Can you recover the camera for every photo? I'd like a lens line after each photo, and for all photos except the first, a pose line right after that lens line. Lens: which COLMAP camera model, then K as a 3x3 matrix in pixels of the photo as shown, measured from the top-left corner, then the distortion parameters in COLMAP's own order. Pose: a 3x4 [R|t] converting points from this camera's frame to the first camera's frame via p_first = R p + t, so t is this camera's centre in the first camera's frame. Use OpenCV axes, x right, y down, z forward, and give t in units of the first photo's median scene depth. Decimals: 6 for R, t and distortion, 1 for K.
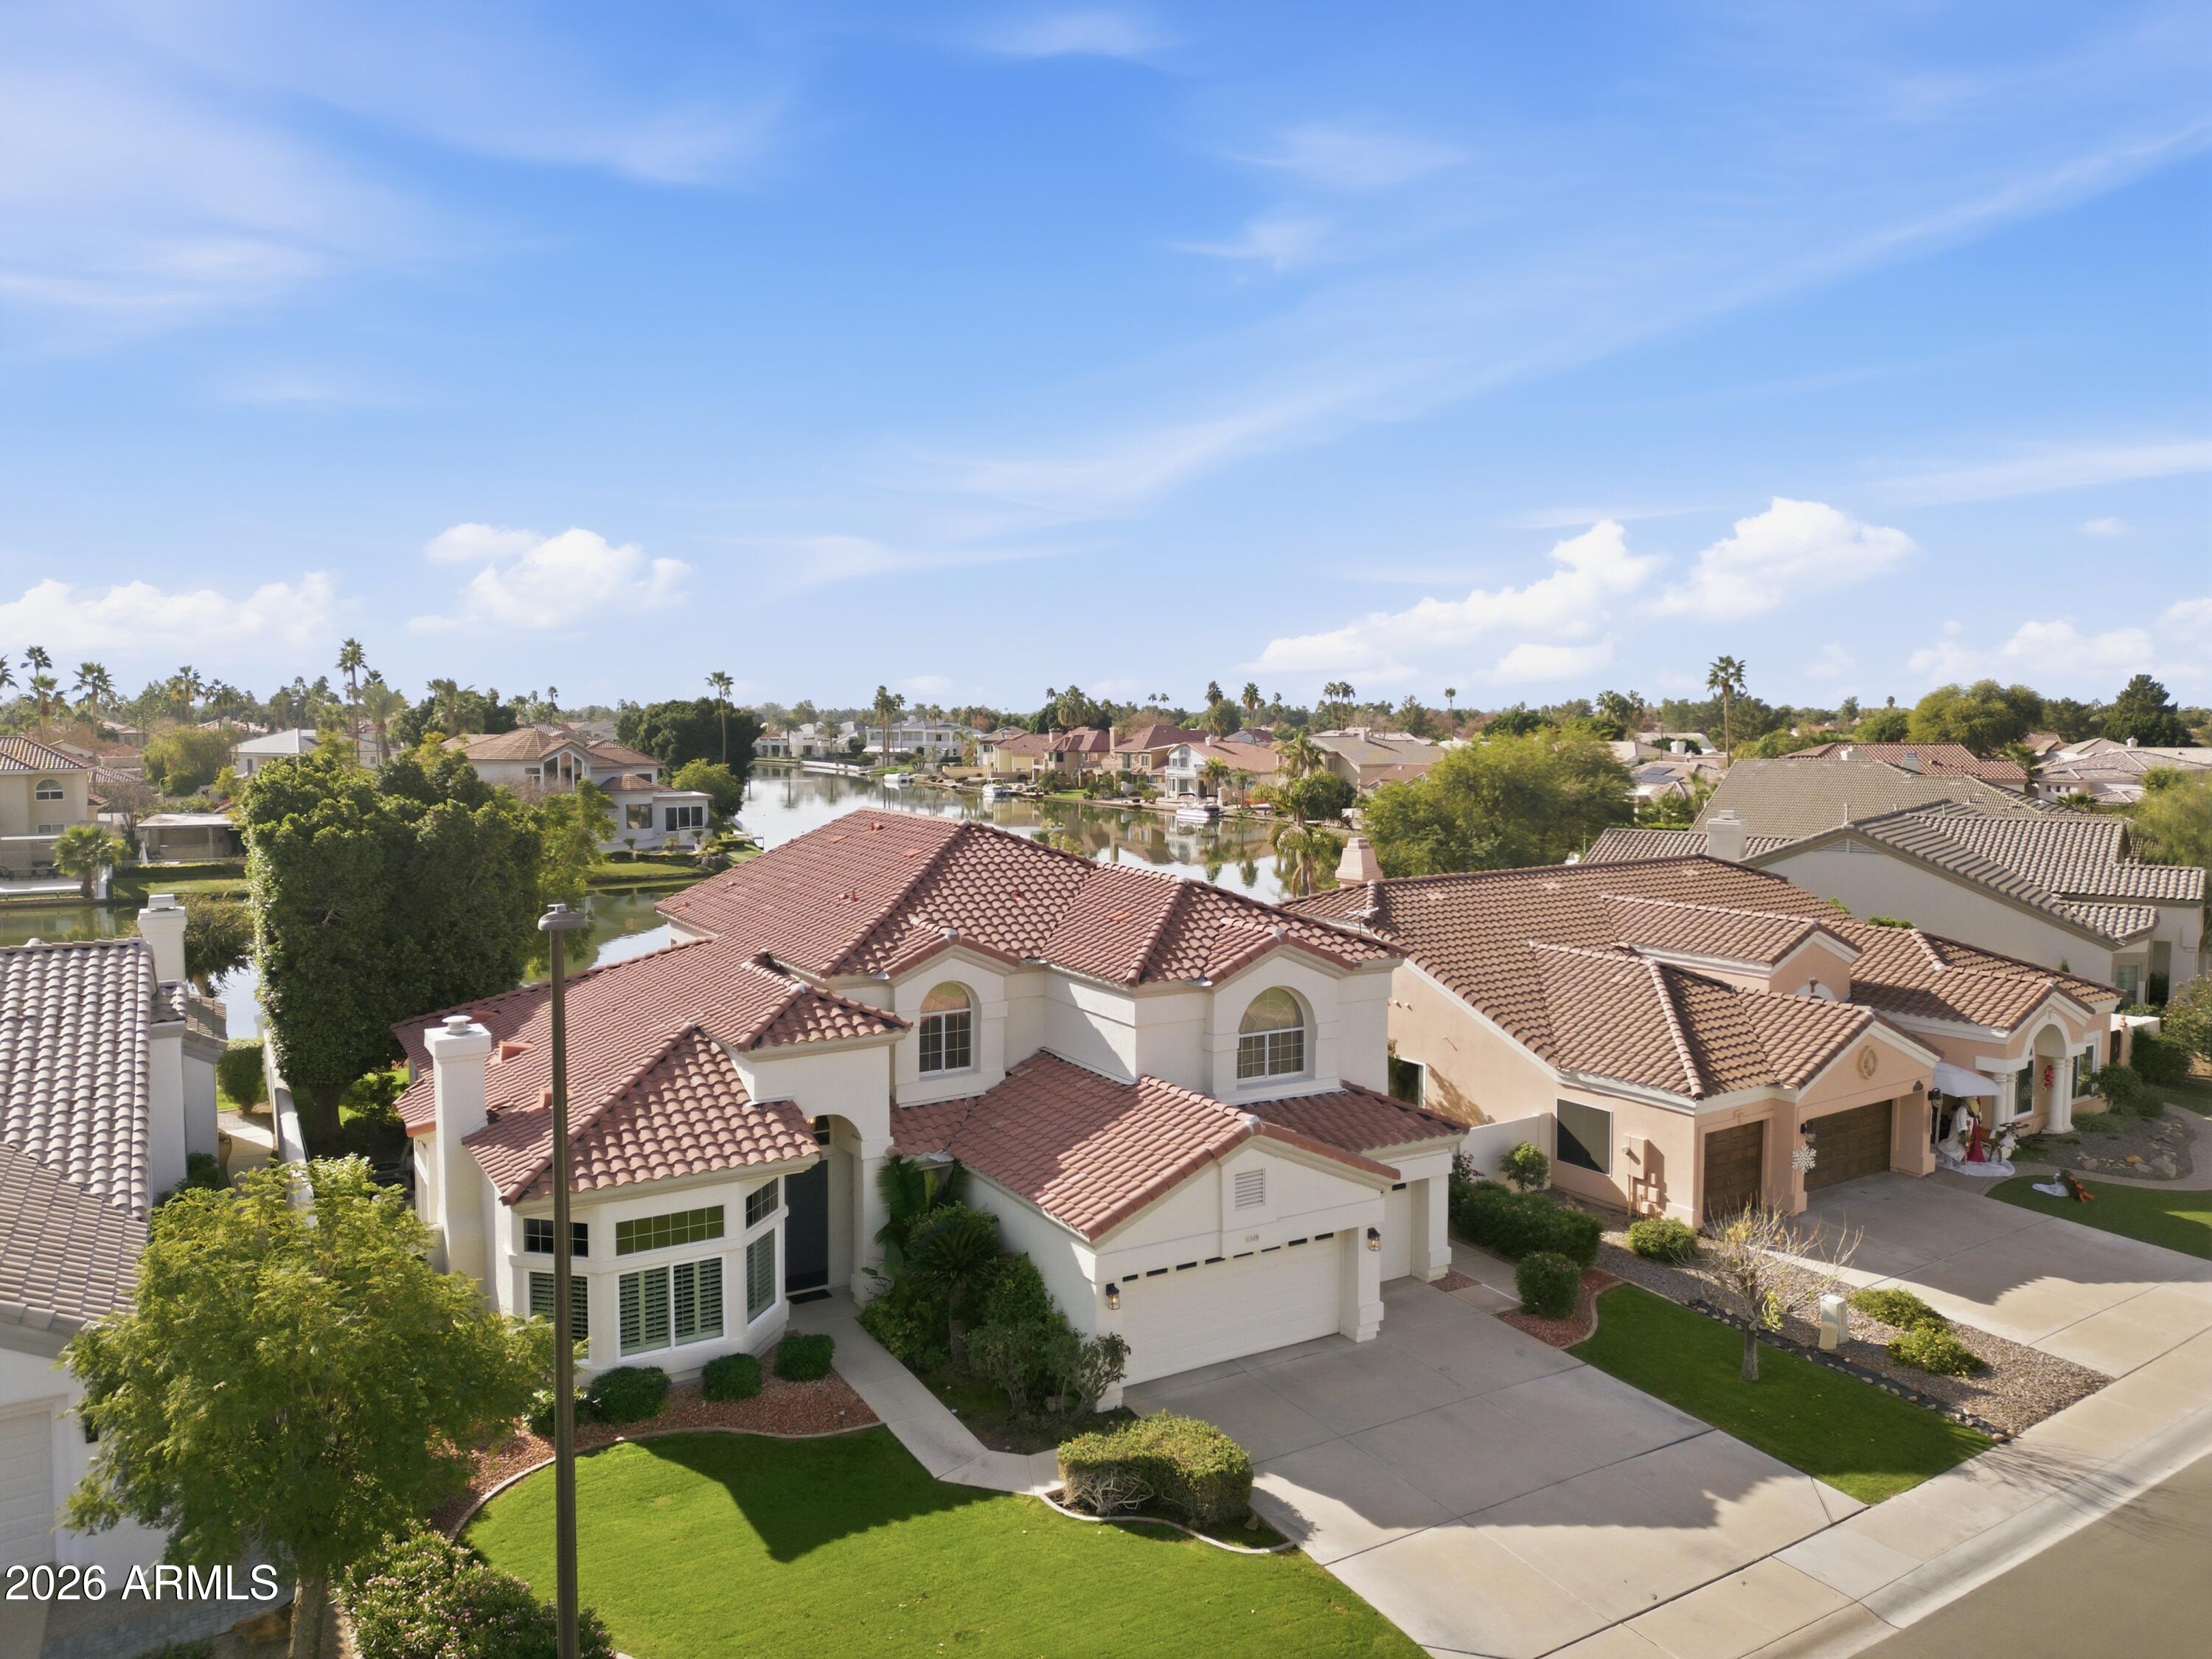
lens RADIAL K [[1547.1, 0, 1106.0], [0, 1547.1, 829.5], [0, 0, 1]] dist [0.094602, -0.097661]
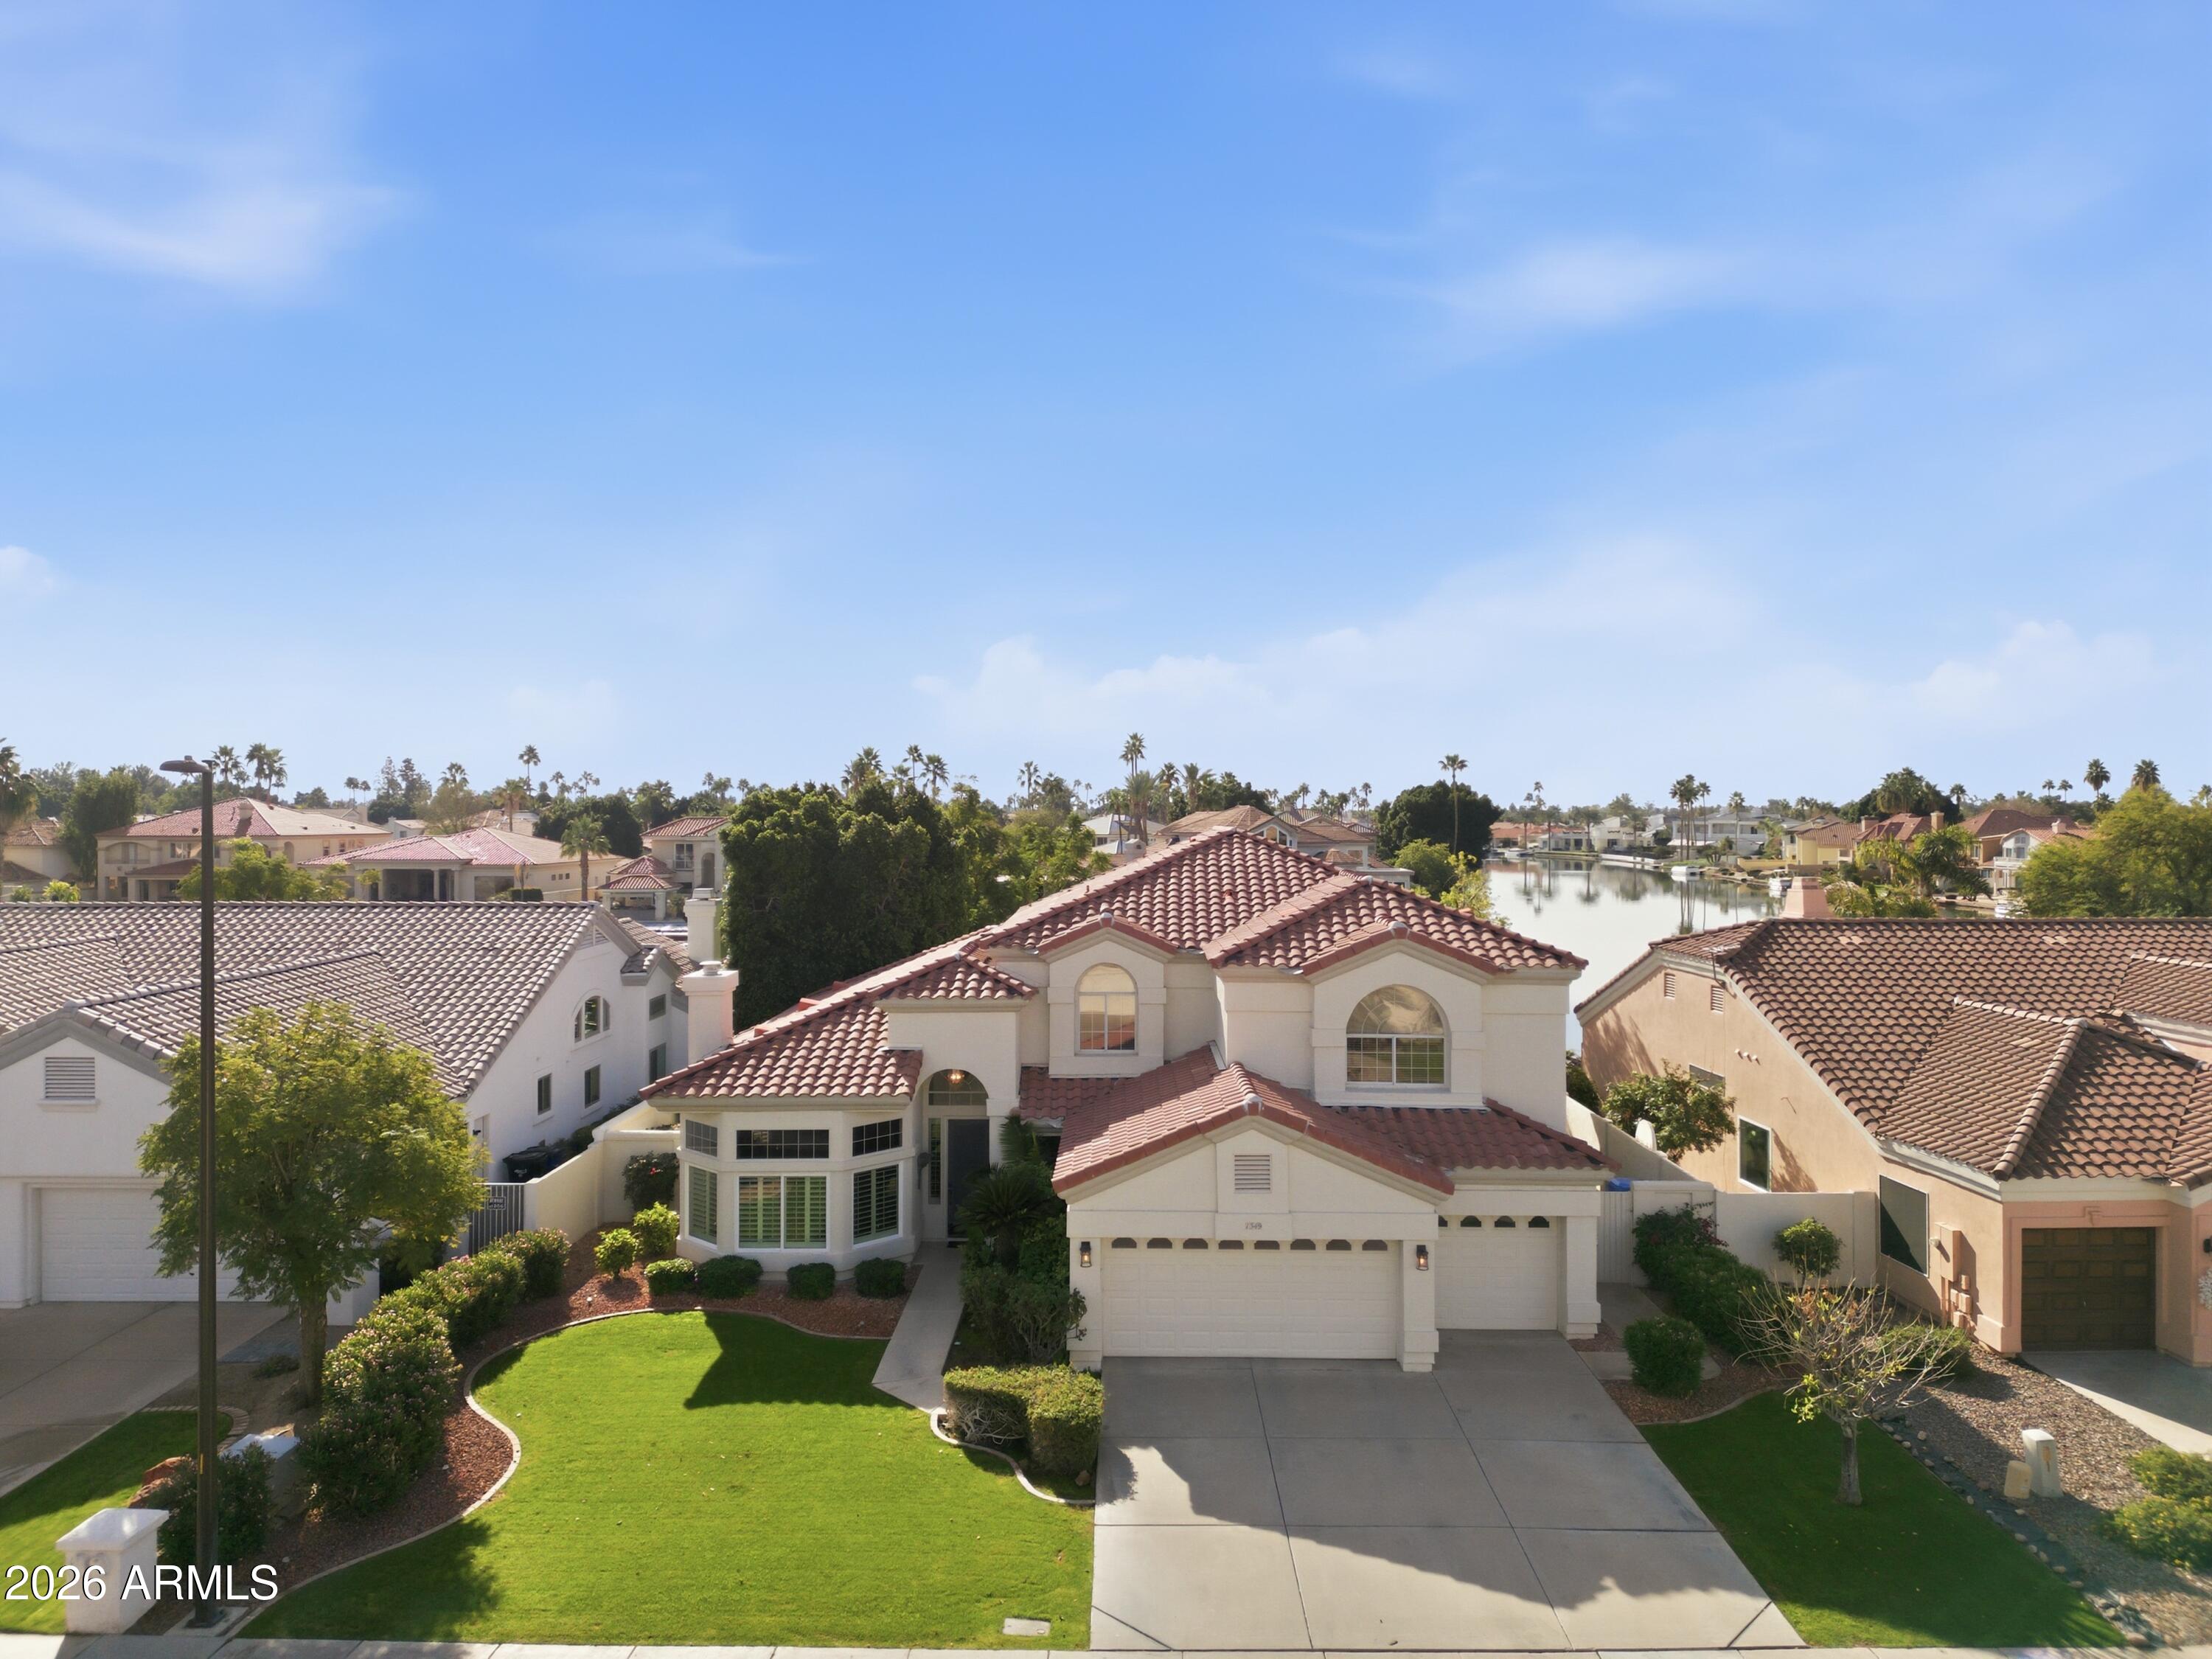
lens RADIAL K [[1547.1, 0, 1106.0], [0, 1547.1, 829.5], [0, 0, 1]] dist [0.094602, -0.097661]
pose [[0.853173, 0.003419, -0.521616, 0.144737], [-0.038500, 0.997664, -0.056433, 0.021795], [0.520205, 0.068229, 0.851312, 0.034888]]
